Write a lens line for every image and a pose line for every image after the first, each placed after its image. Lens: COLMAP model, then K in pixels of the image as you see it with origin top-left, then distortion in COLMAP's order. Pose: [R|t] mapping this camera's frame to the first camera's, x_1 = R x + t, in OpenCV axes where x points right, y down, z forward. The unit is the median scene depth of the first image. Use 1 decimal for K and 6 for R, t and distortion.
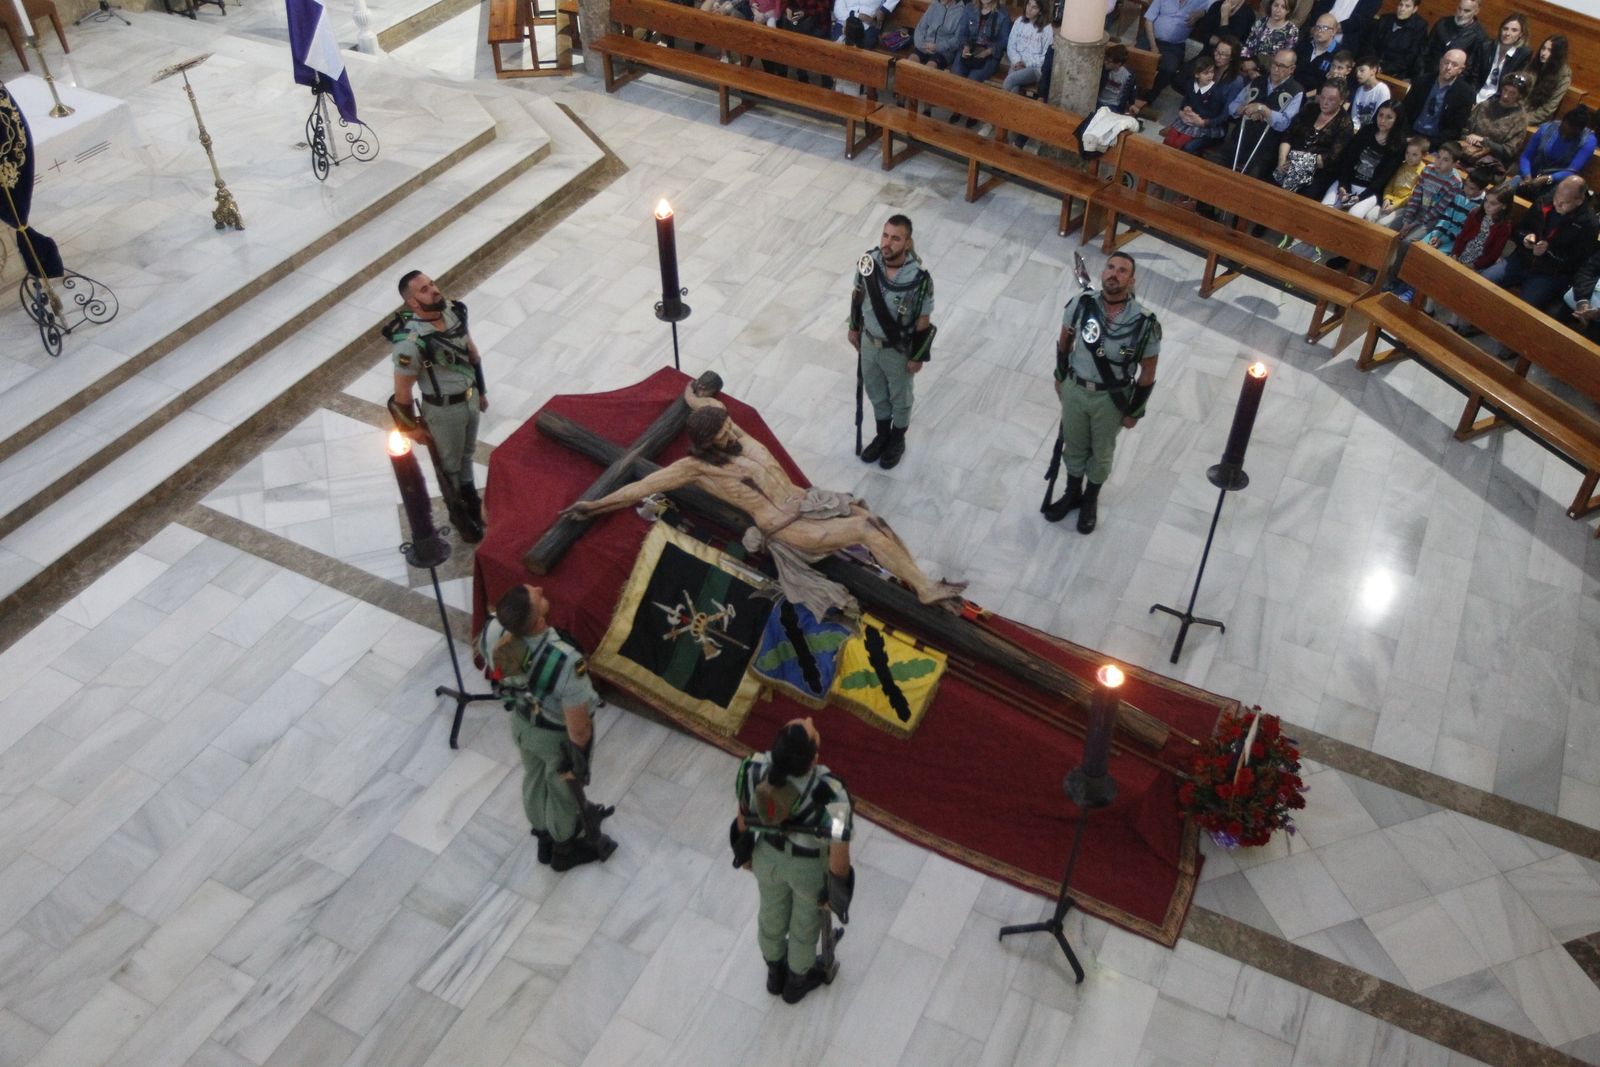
lens RADIAL K [[1357.4, 0, 799.6], [0, 1357.4, 536.6], [0, 0, 1]] dist [-0.049296, 0.082255]
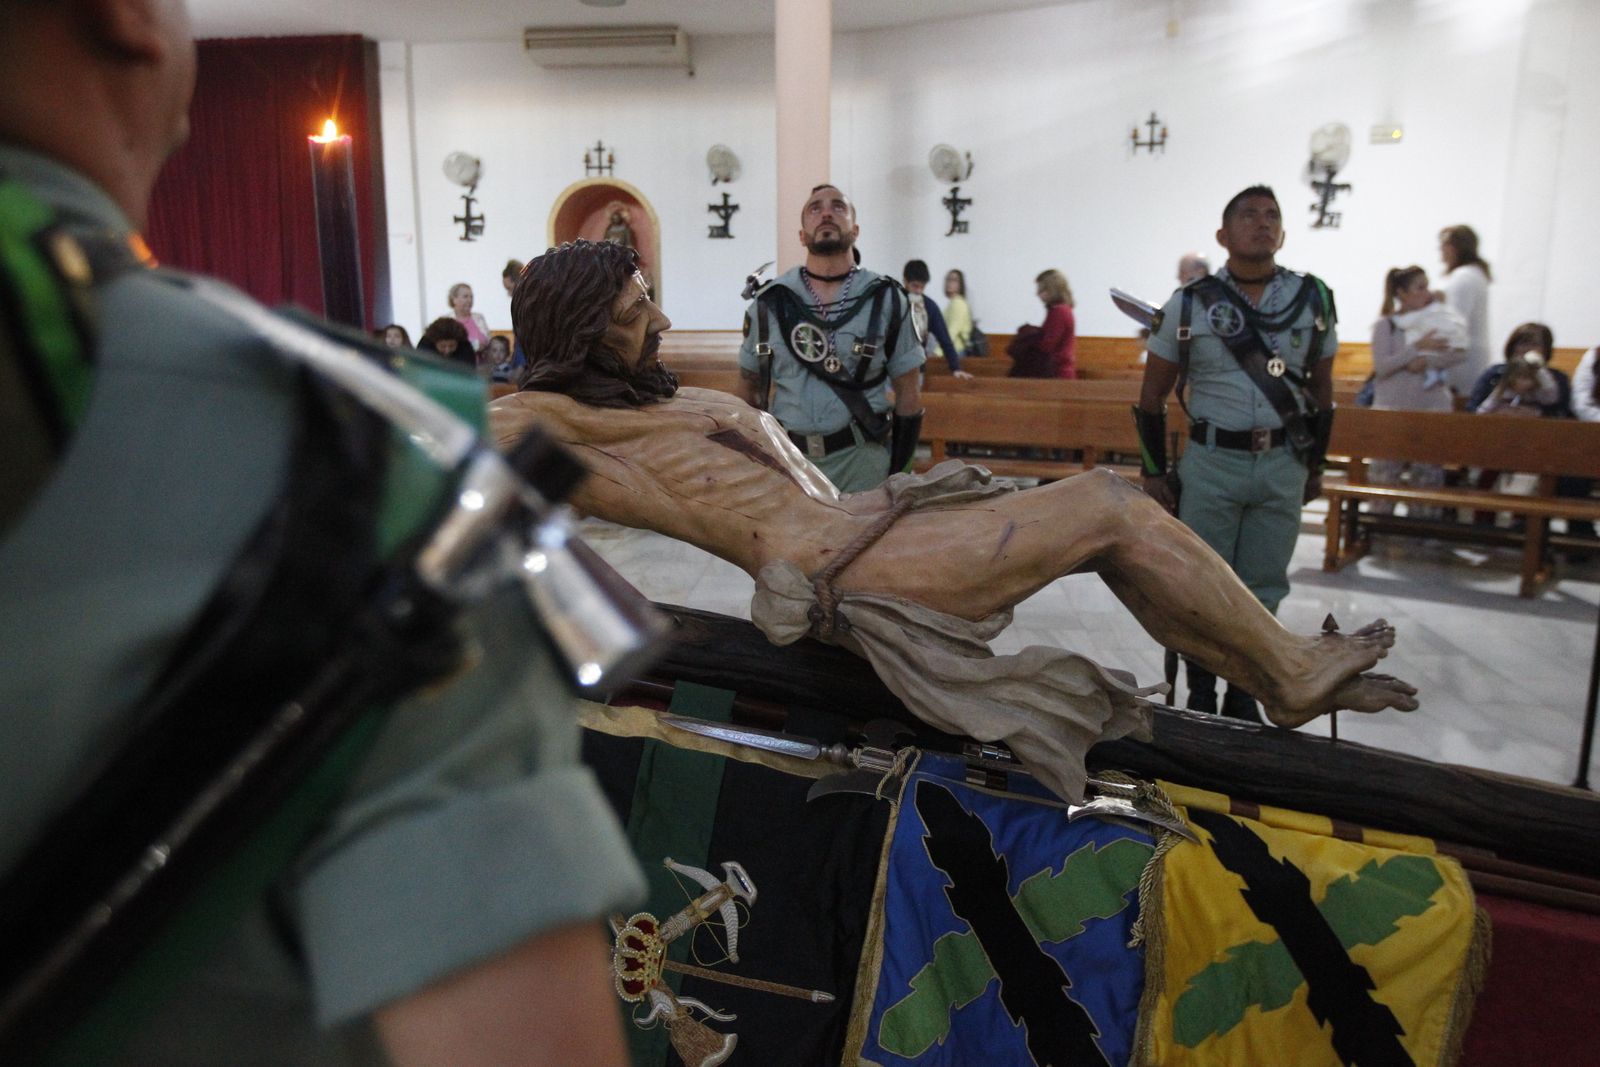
lens RADIAL K [[1245.7, 0, 798.9], [0, 1245.7, 535.6], [0, 0, 1]] dist [-0.061670, 0.074792]
pose [[0.919379, -0.085318, 0.384009, -0.132380], [0.269309, 0.848068, -0.456347, 0.114573], [-0.286731, 0.522973, 0.802673, 0.730134]]
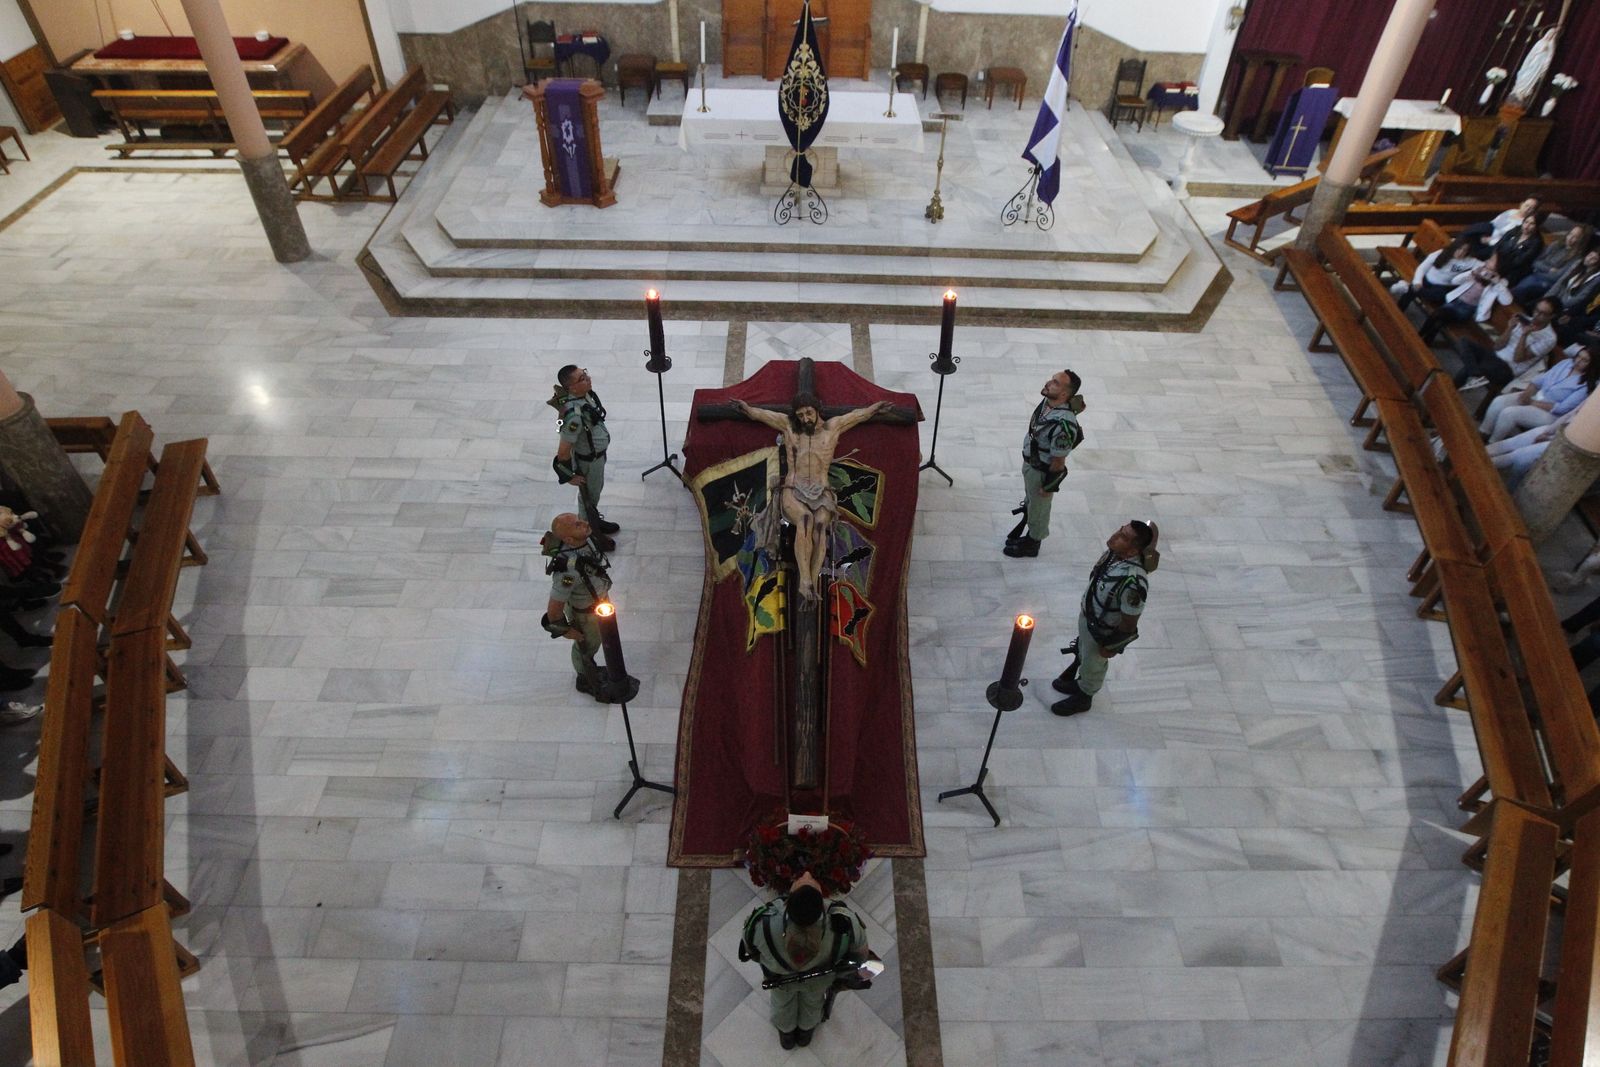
lens RADIAL K [[945.1, 0, 795.9], [0, 945.1, 535.2], [0, 0, 1]] dist [-0.066236, 0.034363]
pose [[0.454611, 0.627741, -0.631878, 0.631125], [-0.610786, 0.736063, 0.291807, -0.258074], [0.648281, 0.253284, 0.718038, 0.278849]]
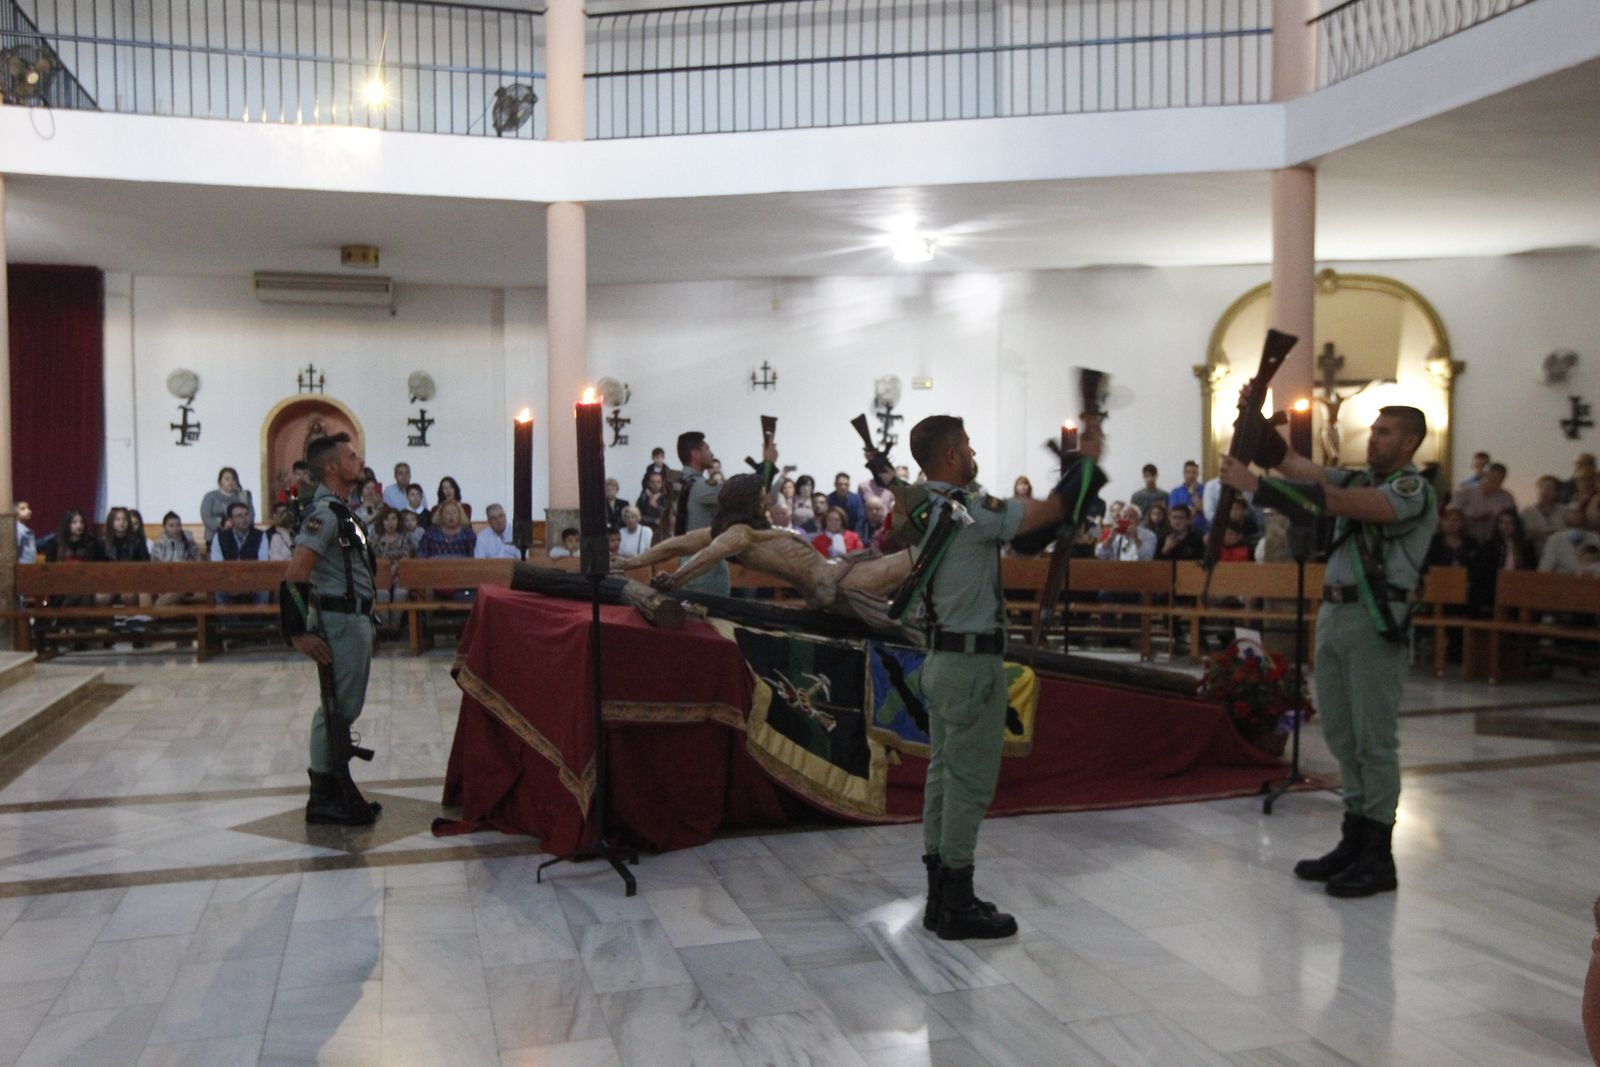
lens RADIAL K [[1312.1, 0, 799.0], [0, 1312.1, 535.2], [0, 0, 1]] dist [-0.048296, 0.069511]
pose [[0.714644, -0.035519, 0.698586, -0.652398], [0.473237, 0.760000, -0.445474, 0.353853], [-0.515102, 0.648952, 0.559938, 0.453815]]
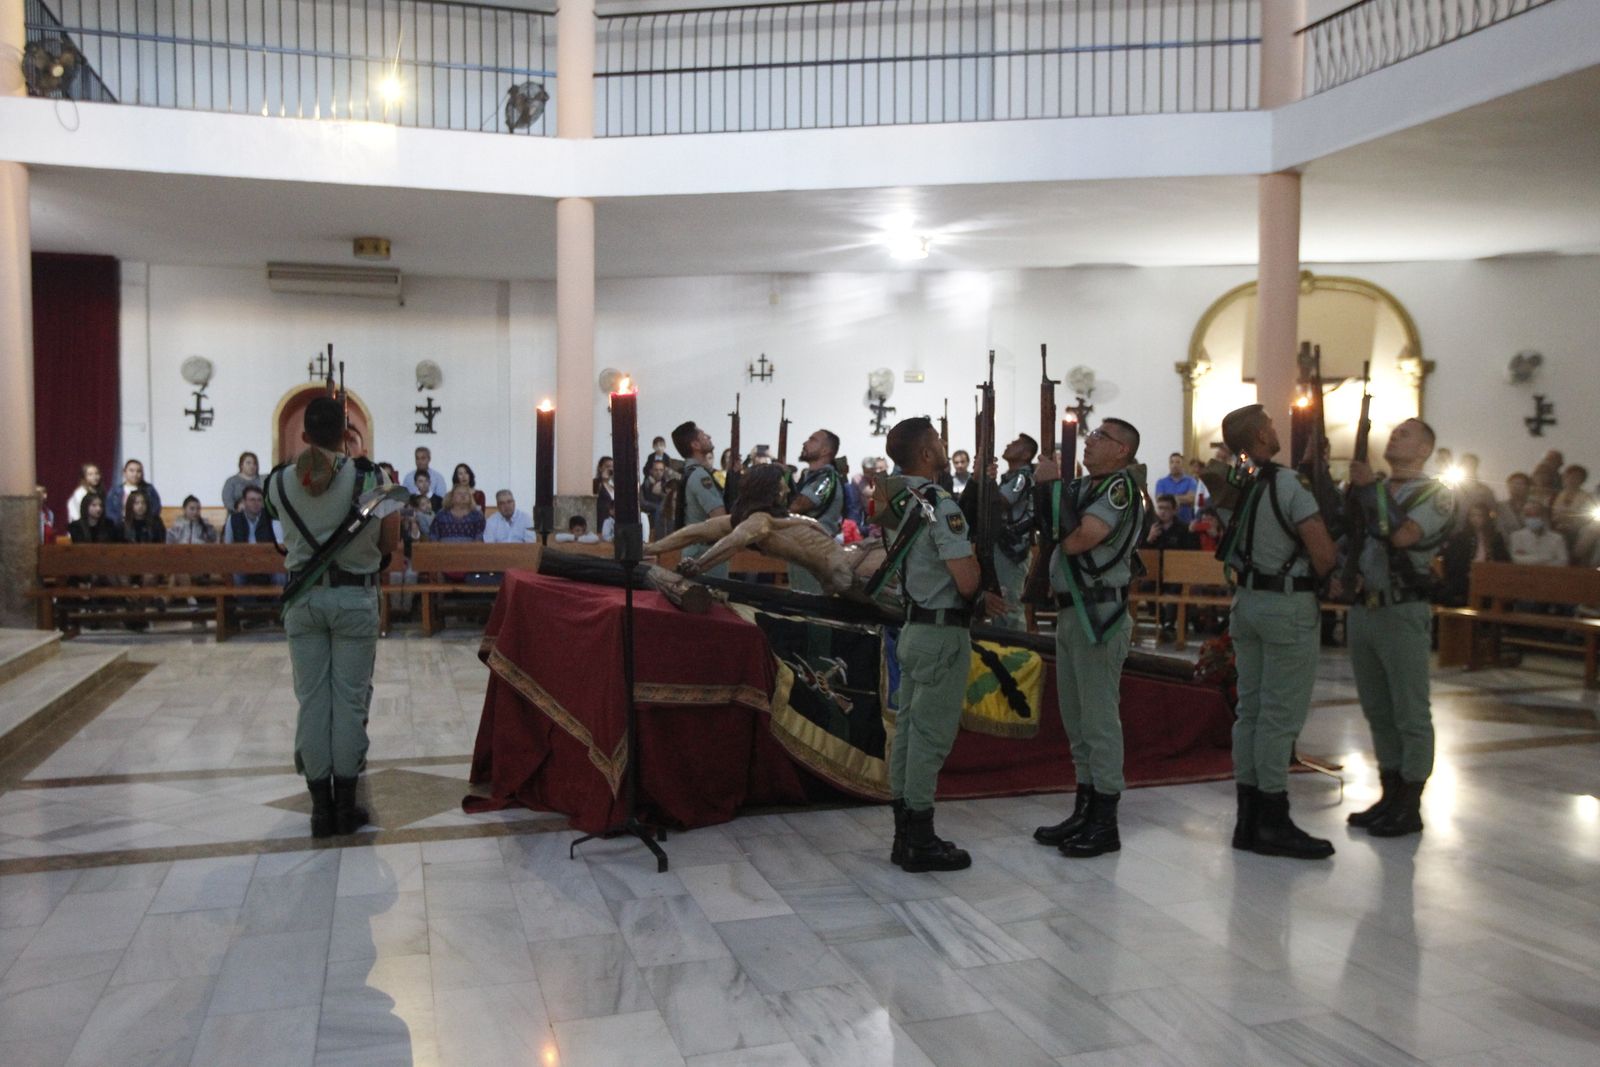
lens RADIAL K [[1263.3, 0, 799.6], [0, 1263.3, 535.0], [0, 0, 1]] dist [-0.050209, 0.060460]
pose [[0.703956, -0.037642, 0.709245, -0.667388], [0.474330, 0.768173, -0.430024, 0.339015], [-0.528636, 0.639135, 0.558615, 0.468756]]
